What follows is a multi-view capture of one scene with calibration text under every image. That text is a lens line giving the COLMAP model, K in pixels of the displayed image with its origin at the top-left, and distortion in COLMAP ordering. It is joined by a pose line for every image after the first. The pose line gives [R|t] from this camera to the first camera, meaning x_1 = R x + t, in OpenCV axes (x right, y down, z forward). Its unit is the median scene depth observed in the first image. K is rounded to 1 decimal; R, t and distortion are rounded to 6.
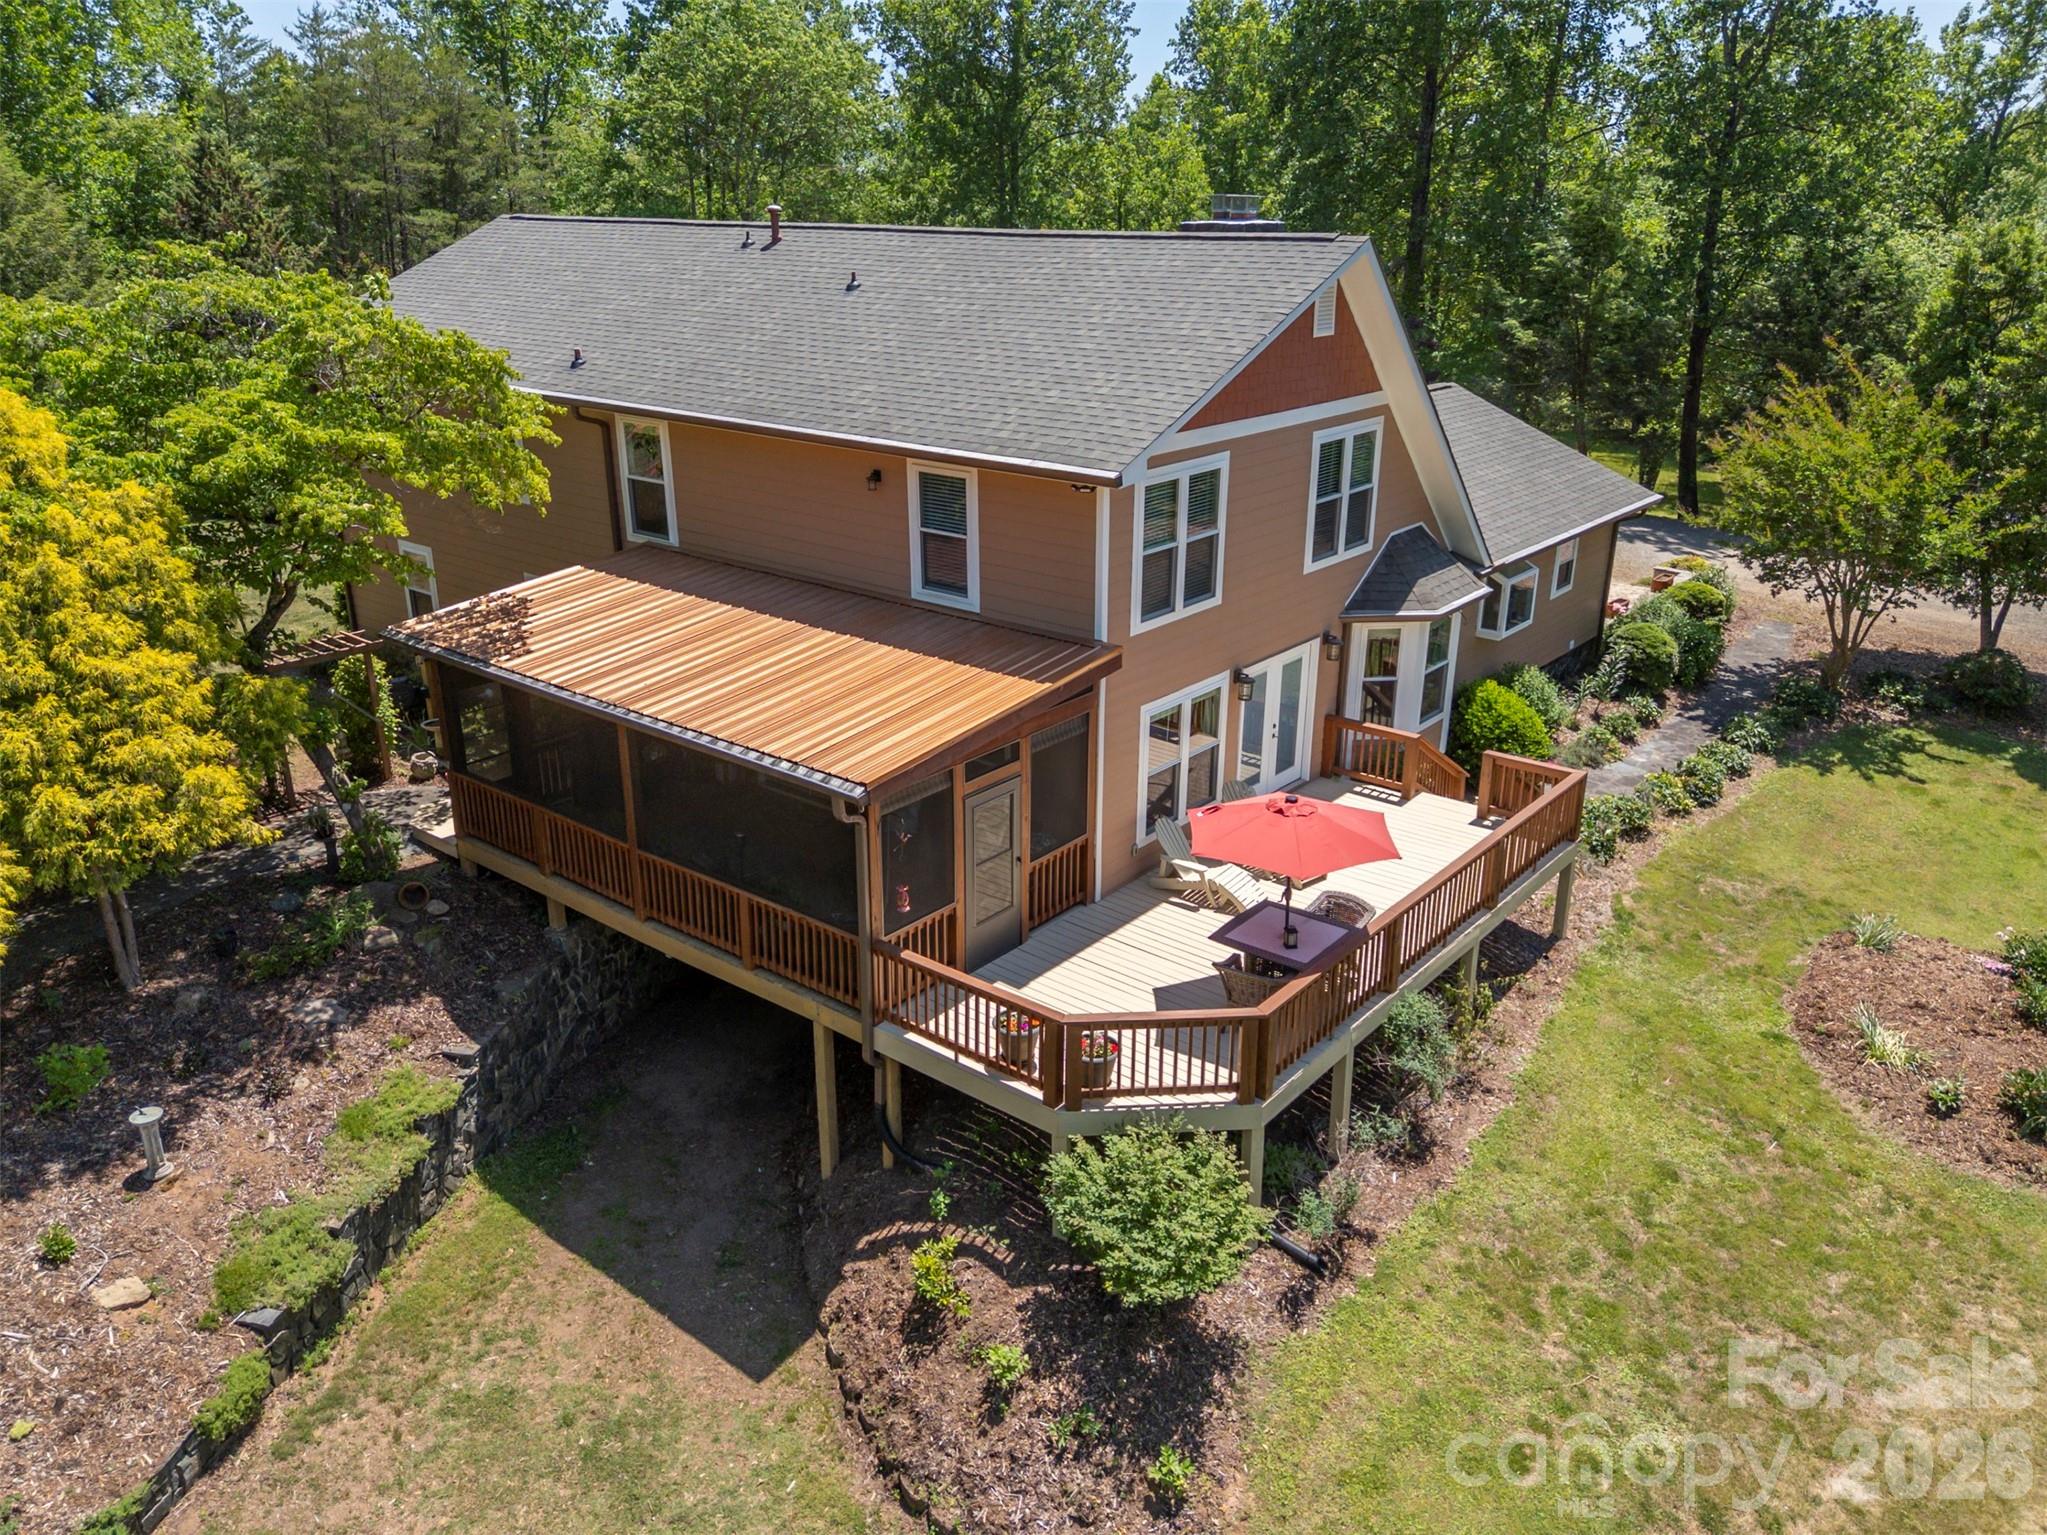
lens RADIAL K [[1497.1, 0, 1022.0], [0, 1497.1, 762.8], [0, 0, 1]] dist [0.077780, -0.077097]
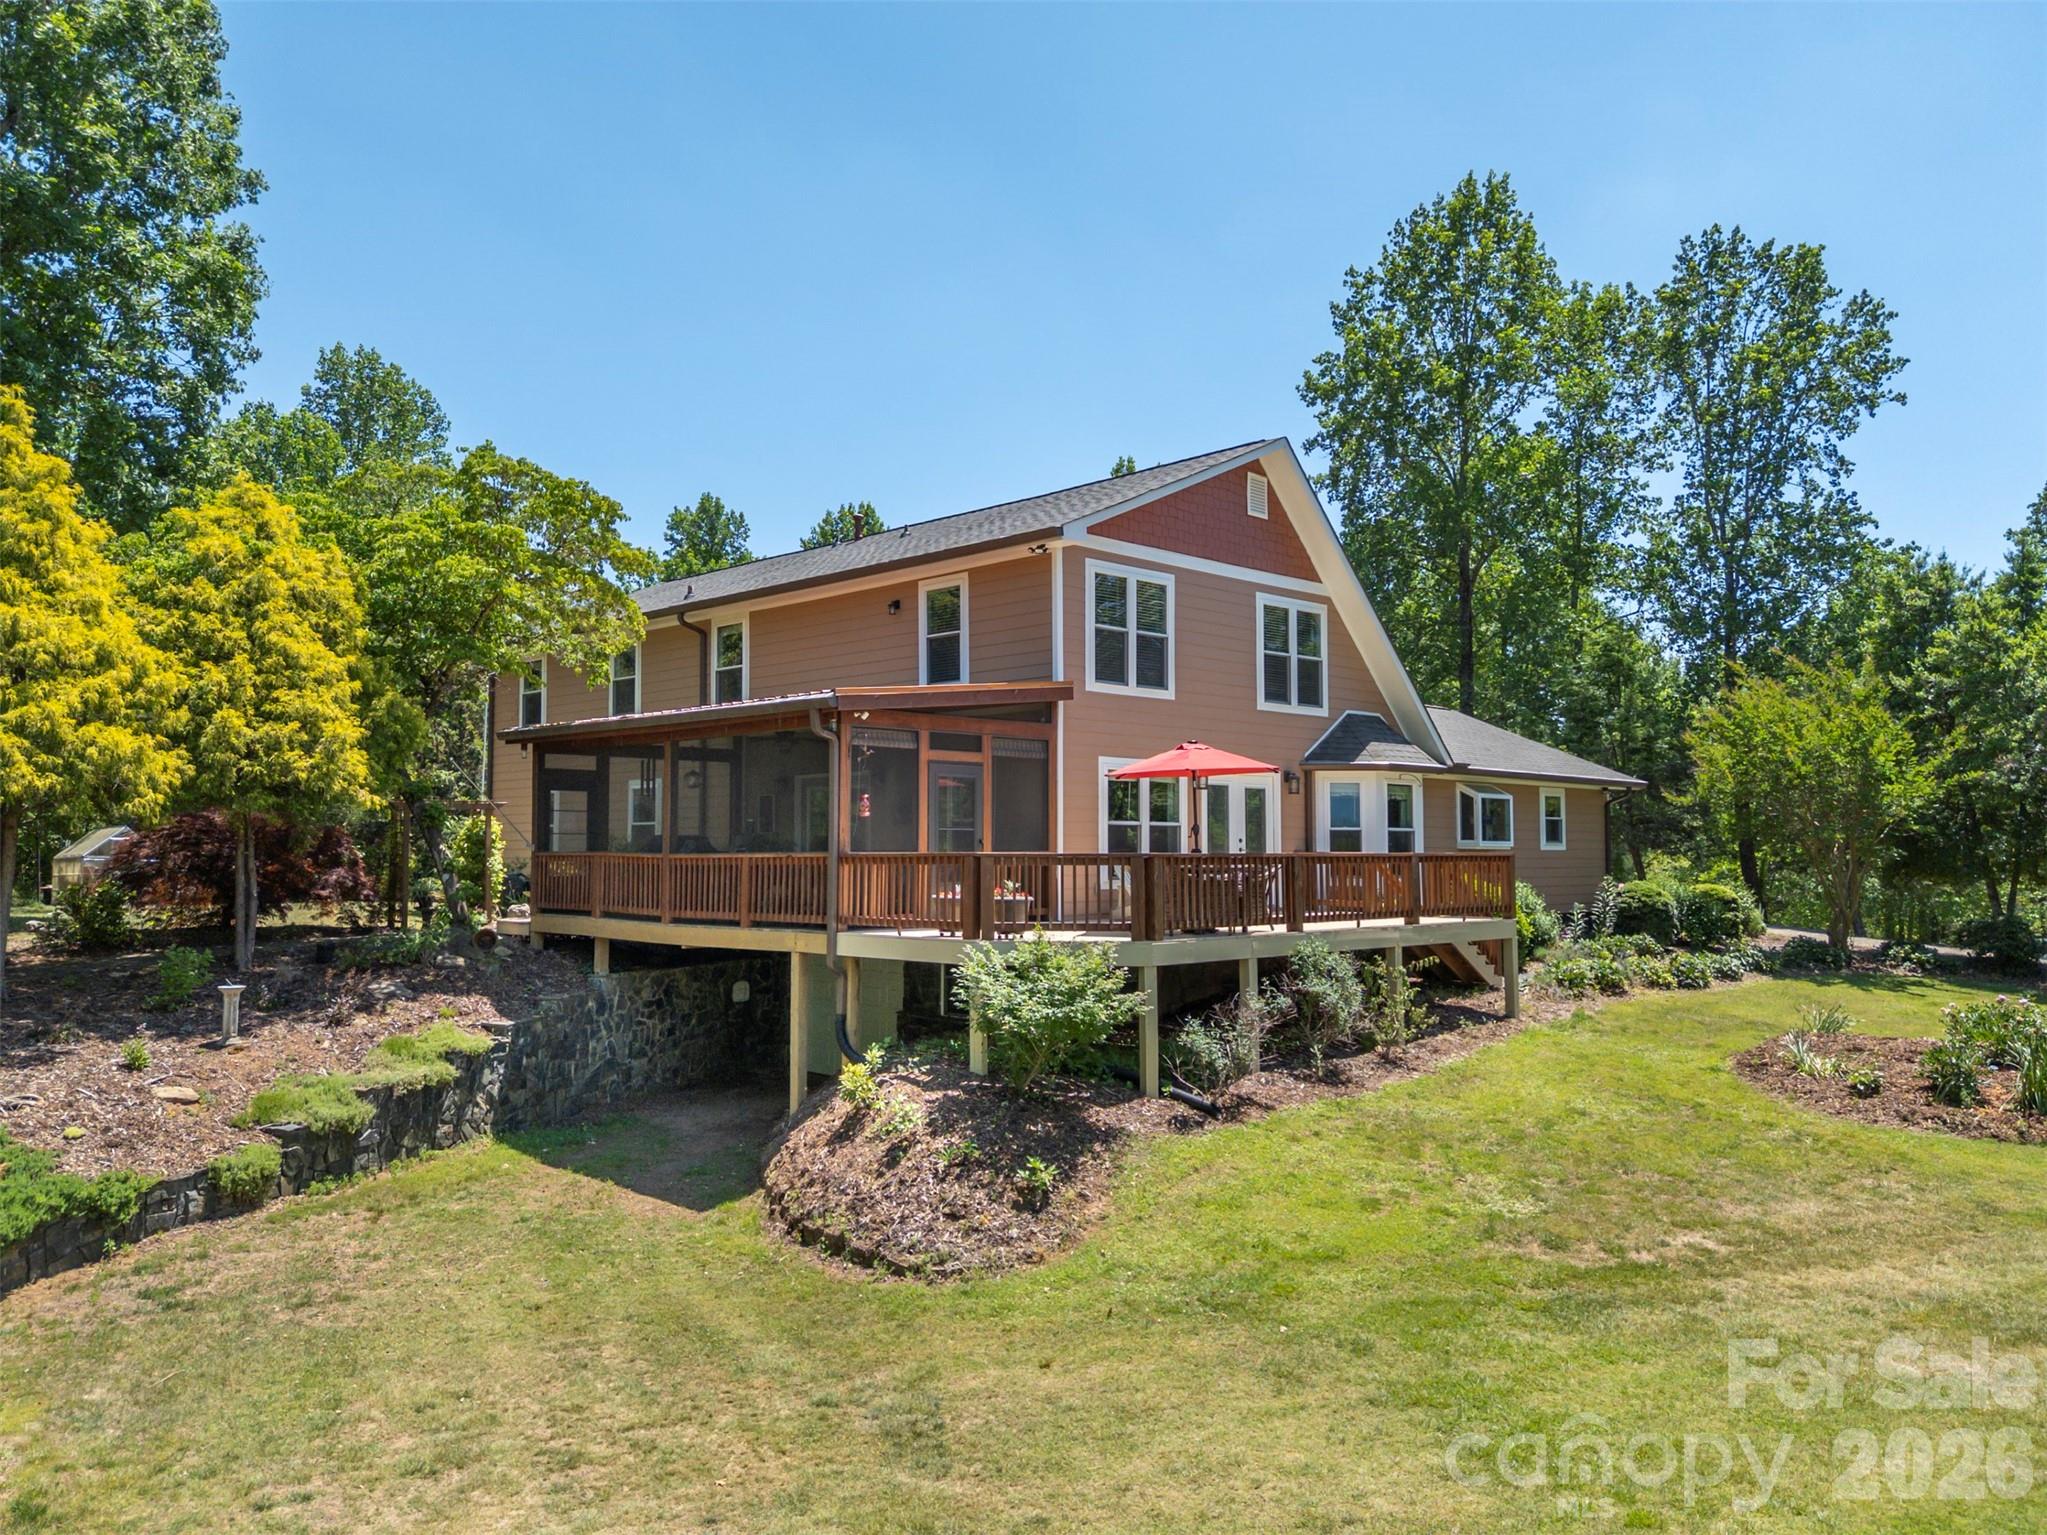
lens RADIAL K [[1497.1, 0, 1022.0], [0, 1497.1, 762.8], [0, 0, 1]] dist [0.077780, -0.077097]
pose [[0.994347, -0.007814, -0.105889, 0.154898], [-0.035980, 0.913485, -0.405278, 0.481451], [0.099895, 0.406797, 0.908040, -0.086751]]
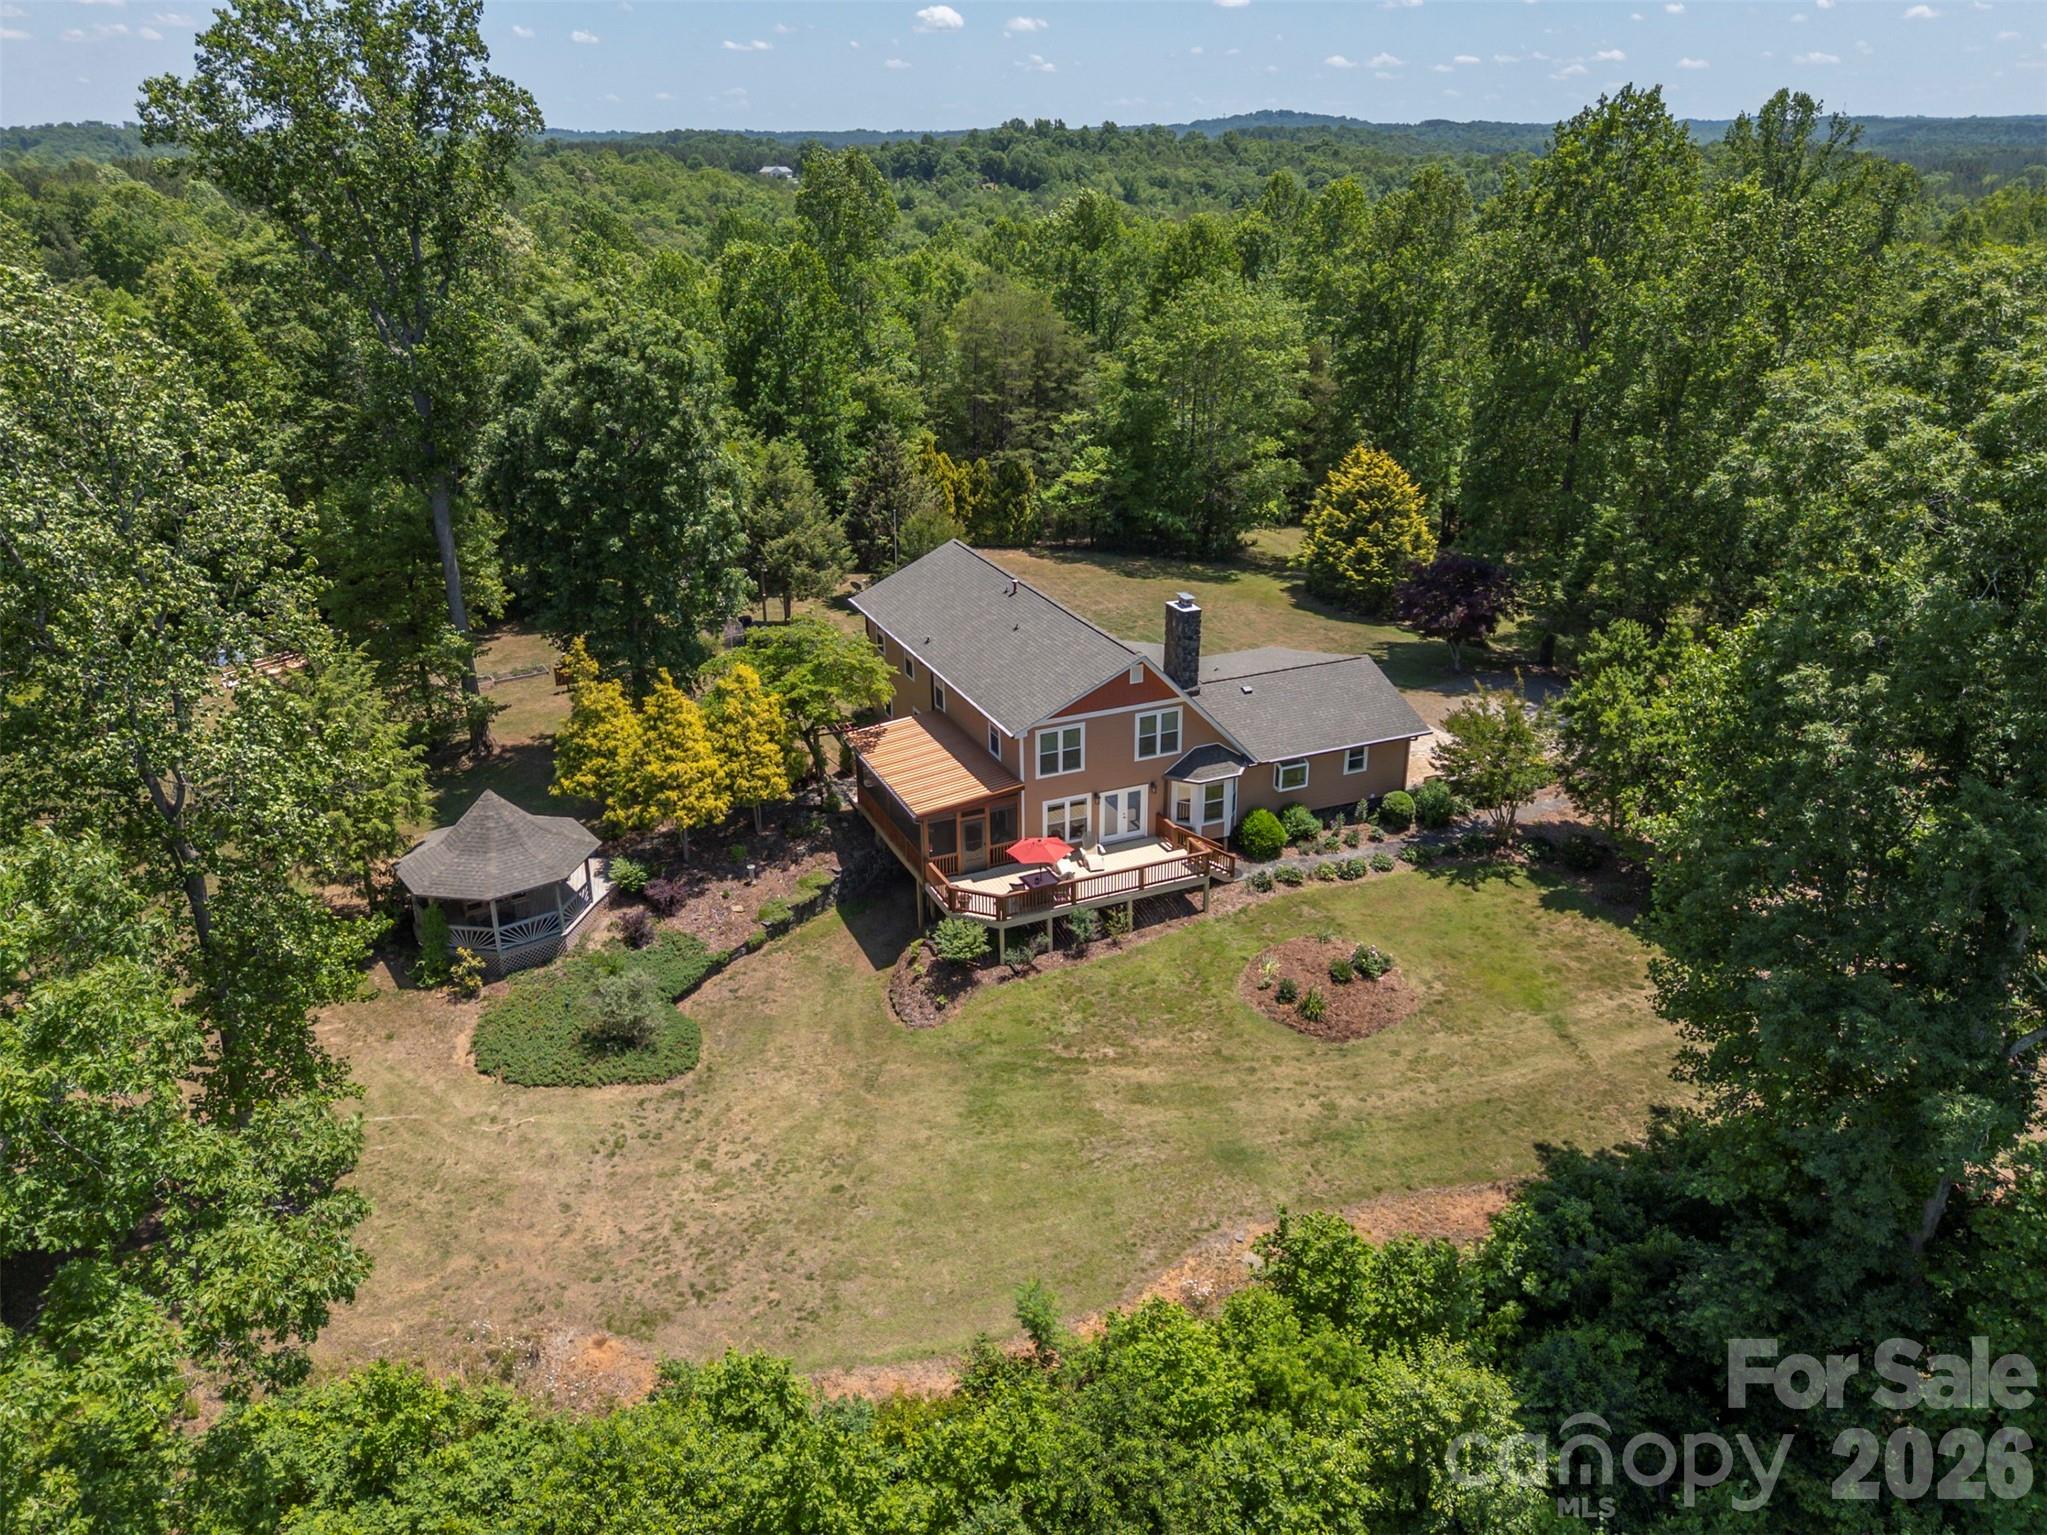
lens RADIAL K [[1497.1, 0, 1022.0], [0, 1497.1, 762.8], [0, 0, 1]] dist [0.077780, -0.077097]
pose [[0.892418, 0.161916, -0.421157, 1.387894], [-0.146832, 0.986804, 0.068249, -0.335972], [0.426650, 0.000932, 0.904416, -1.860370]]
